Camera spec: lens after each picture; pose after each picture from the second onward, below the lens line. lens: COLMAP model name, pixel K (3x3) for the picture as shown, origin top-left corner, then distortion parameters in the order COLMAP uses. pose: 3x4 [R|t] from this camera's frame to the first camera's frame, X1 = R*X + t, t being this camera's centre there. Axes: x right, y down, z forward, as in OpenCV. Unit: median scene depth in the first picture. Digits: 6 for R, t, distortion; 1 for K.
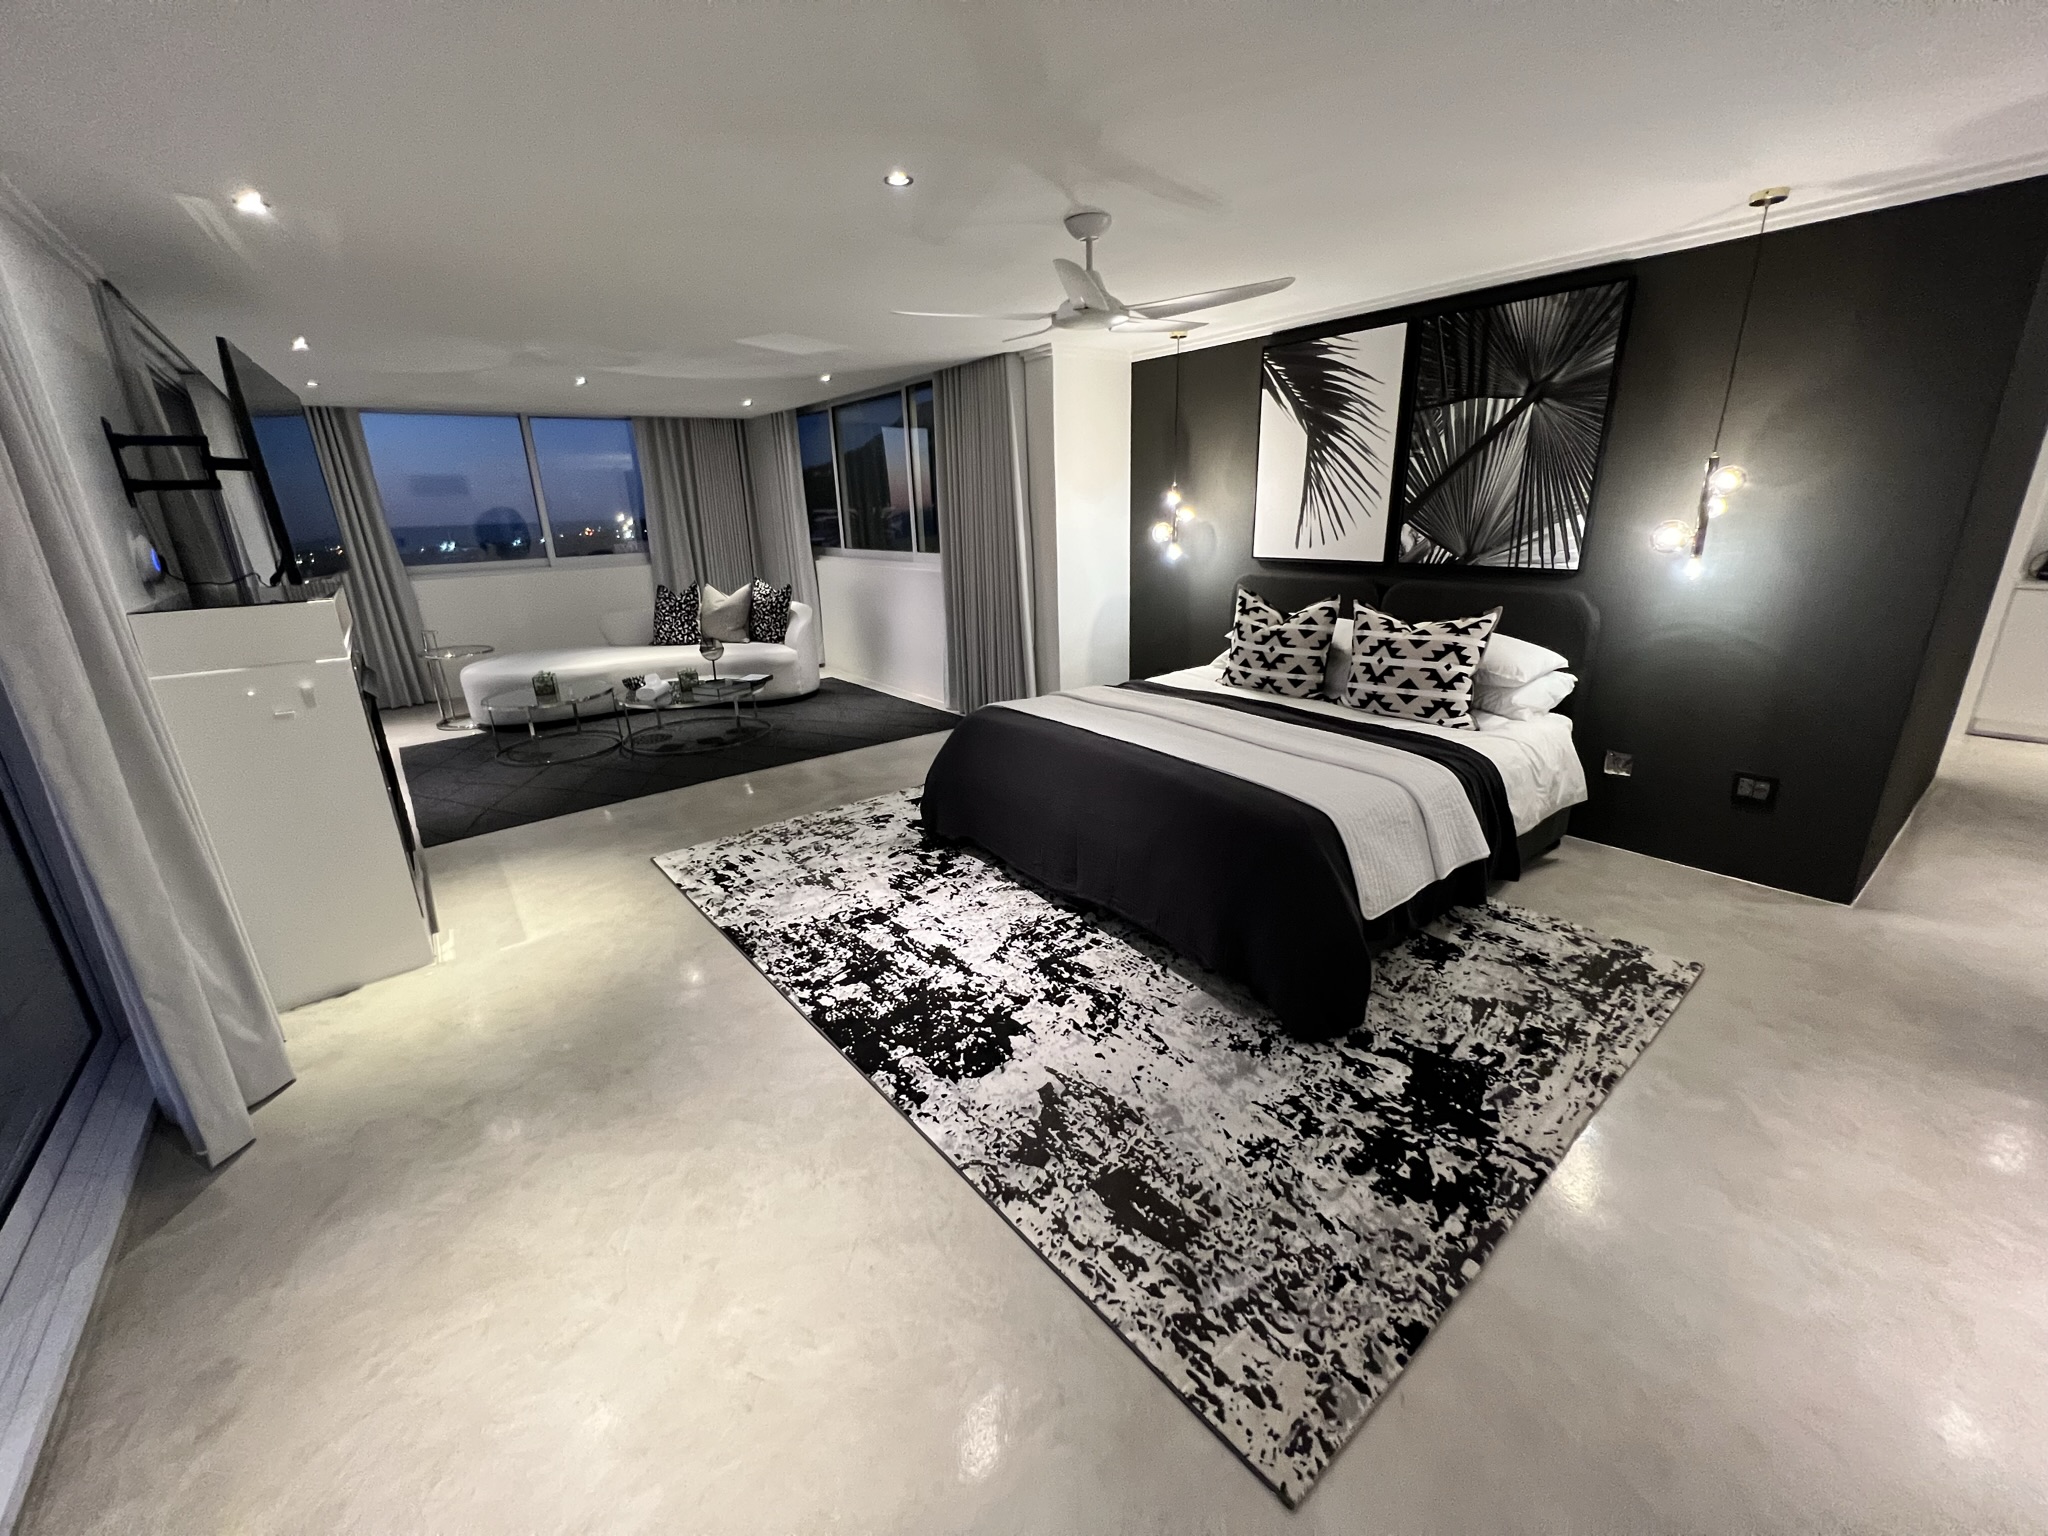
lens RADIAL K [[816.7, 0, 1027.3], [0, 816.7, 763.8], [0, 0, 1]] dist [-0.002704, 0.000748]
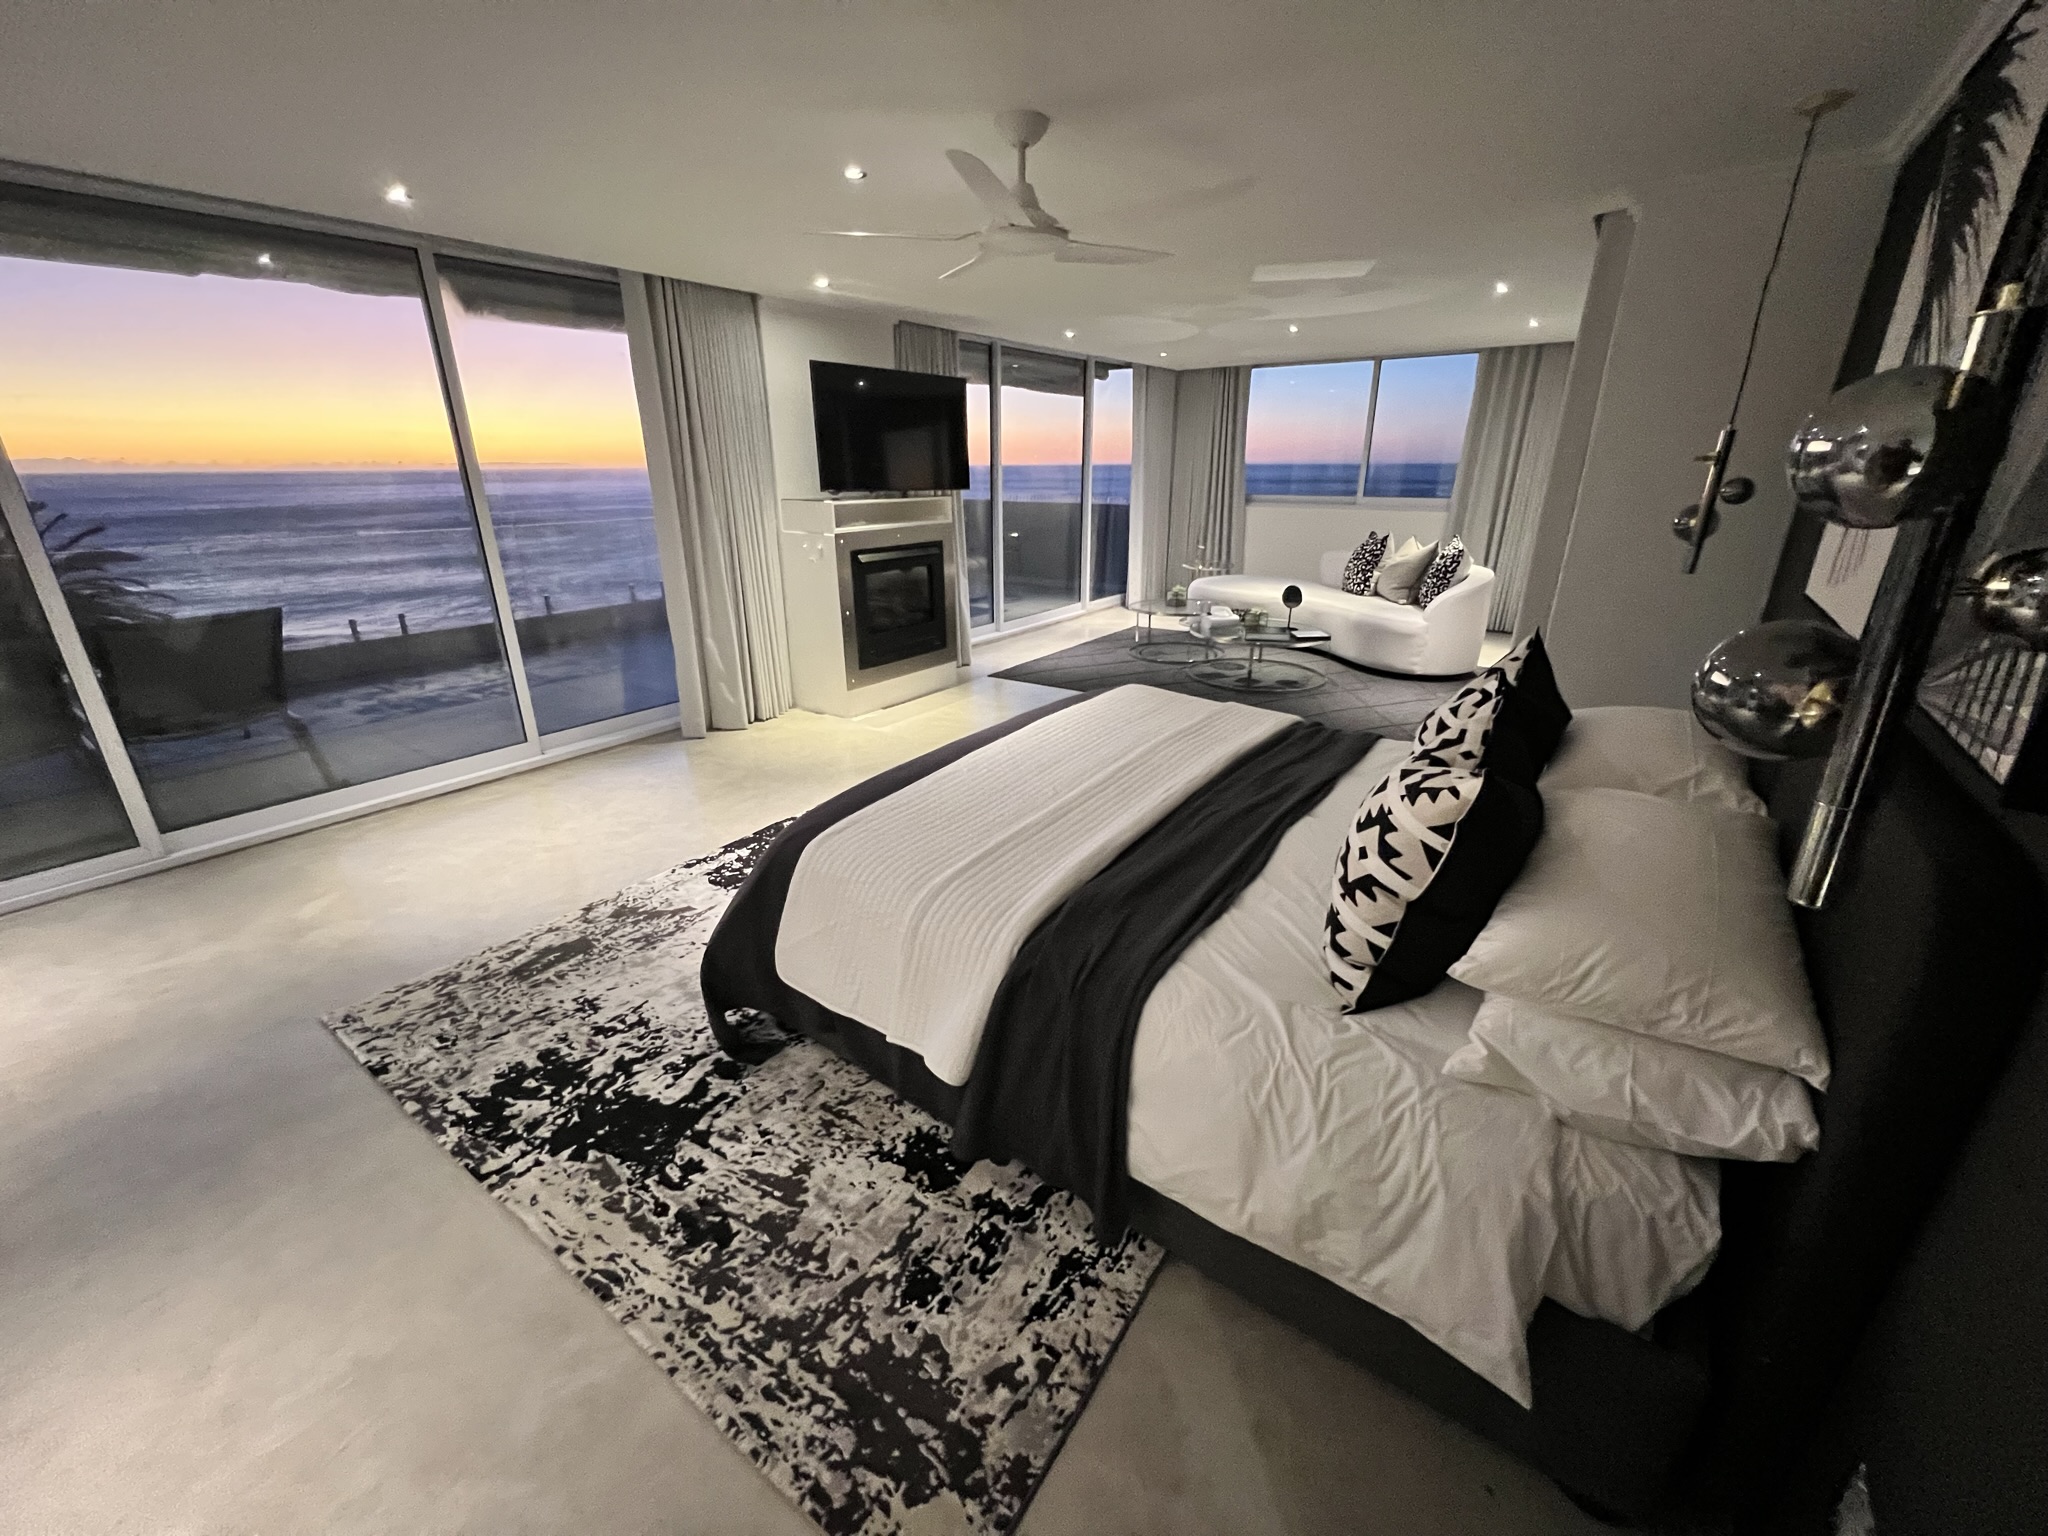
lens RADIAL K [[816.7, 0, 1023.8], [0, 816.7, 774.0], [0, 0, 1]] dist [-0.002704, 0.000748]
pose [[0.269807, 0.371959, -0.888173, 1.119883], [-0.297344, 0.909485, 0.290557, -0.308052], [0.915855, 0.185699, 0.355985, 0.868295]]
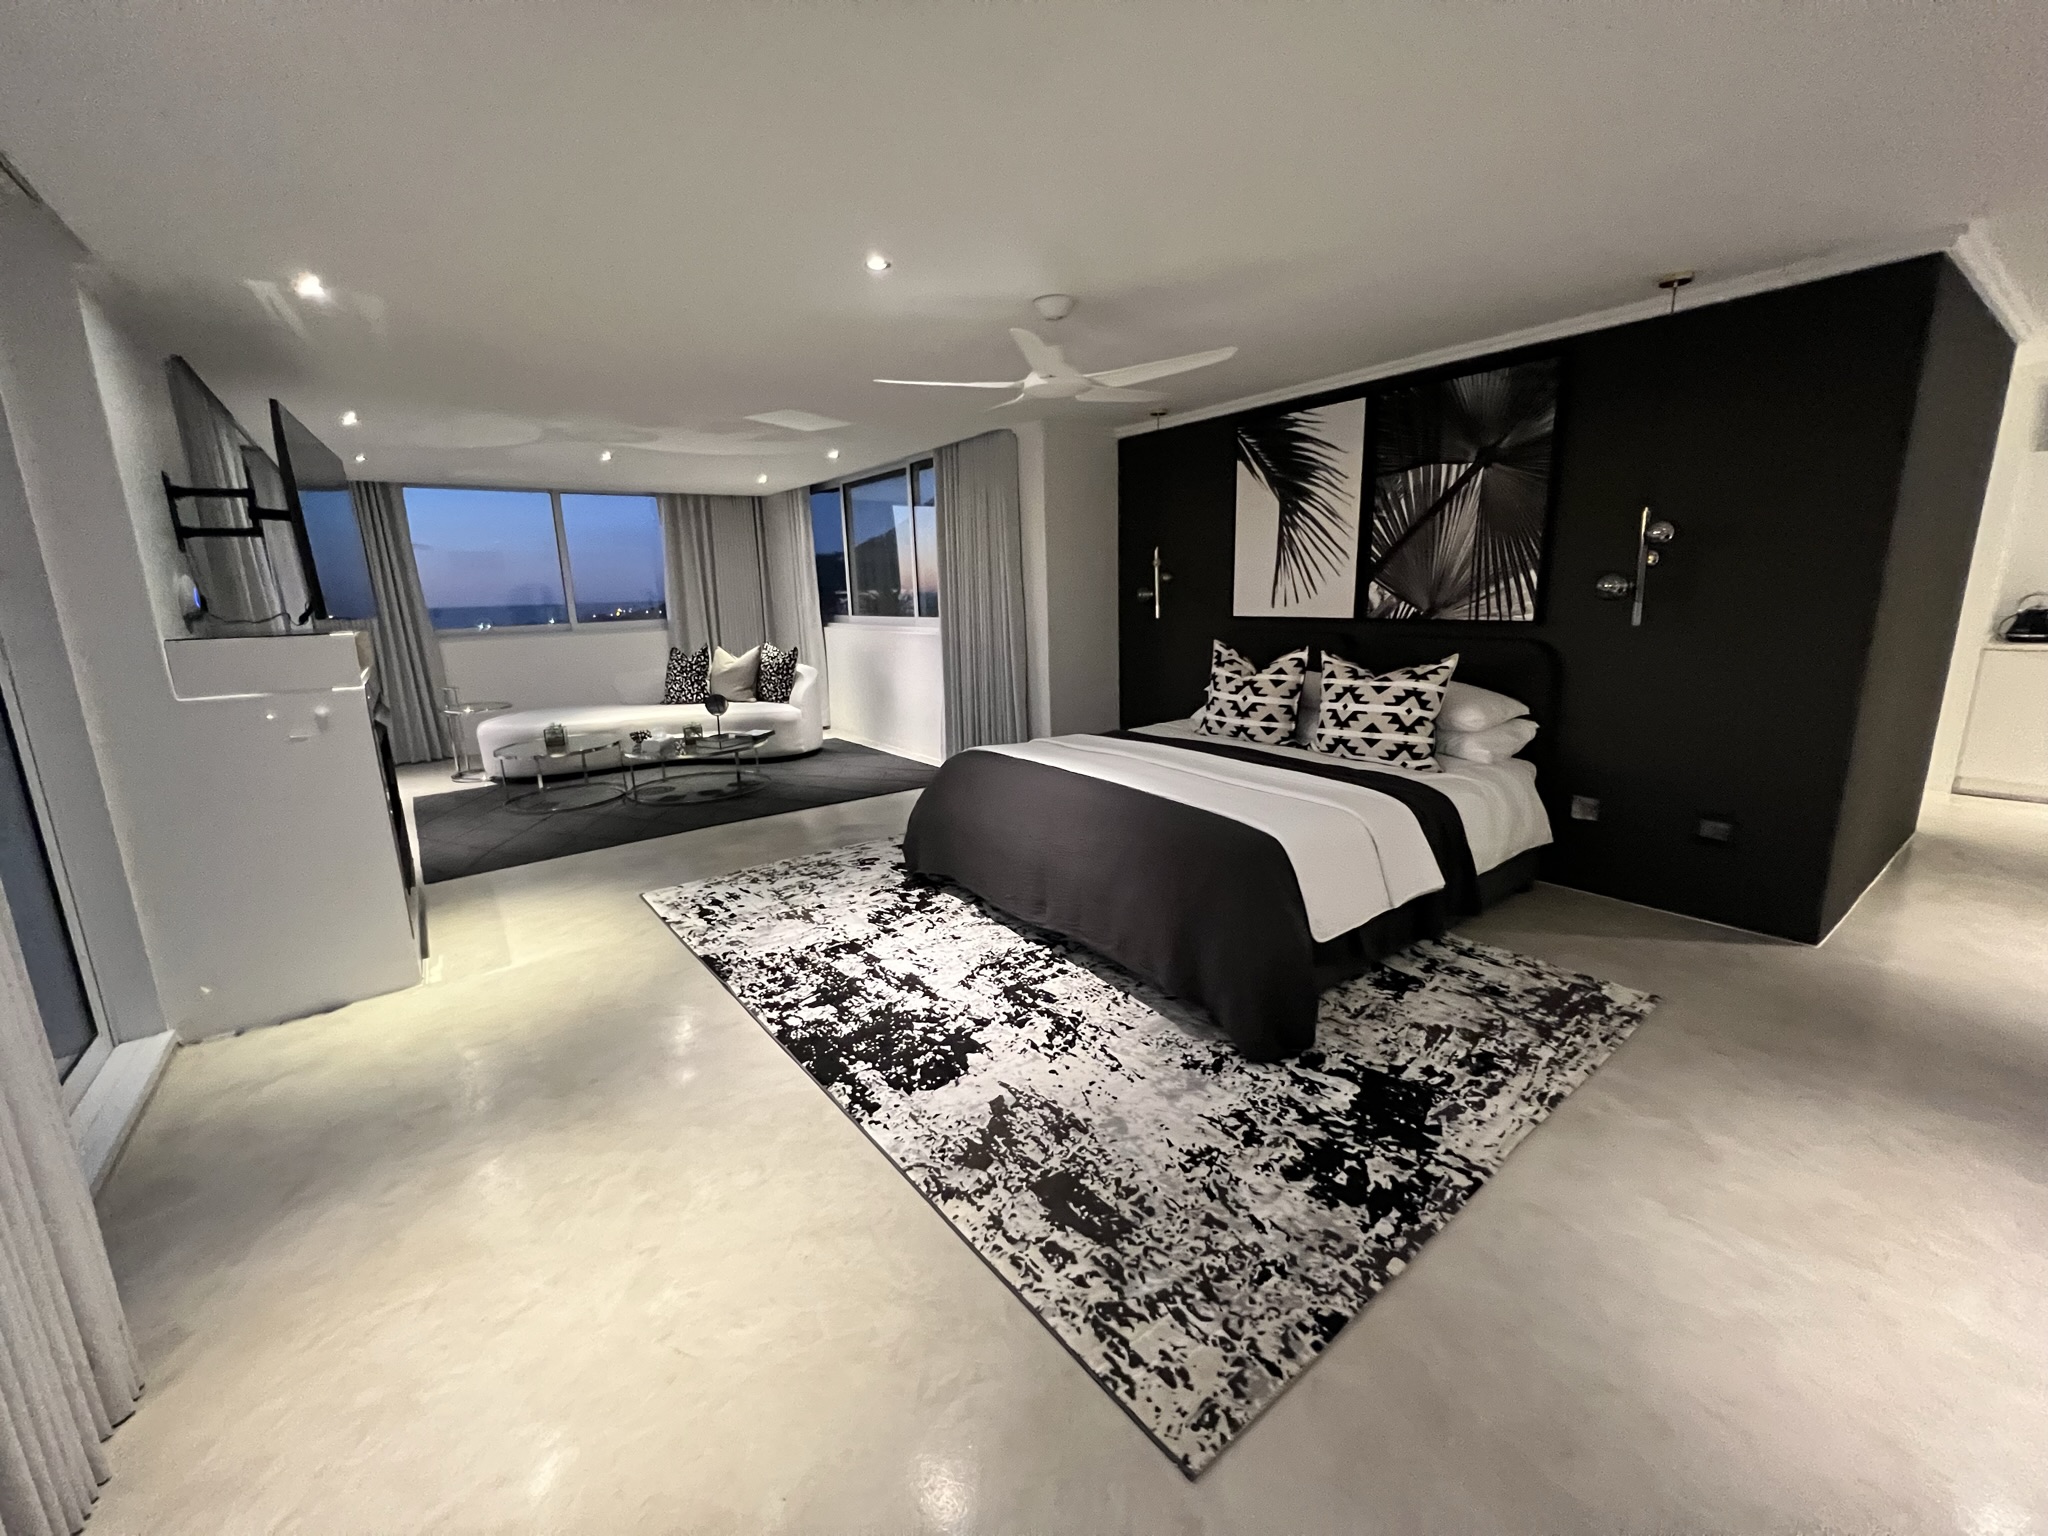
lens RADIAL K [[816.7, 0, 1027.2], [0, 816.7, 764.1], [0, 0, 1]] dist [-0.002704, 0.000748]
pose [[0.999769, 0.007034, -0.020304, 0.069082], [-0.008934, 0.995435, -0.095026, 0.067436], [0.019543, 0.095185, 0.995268, -0.046362]]
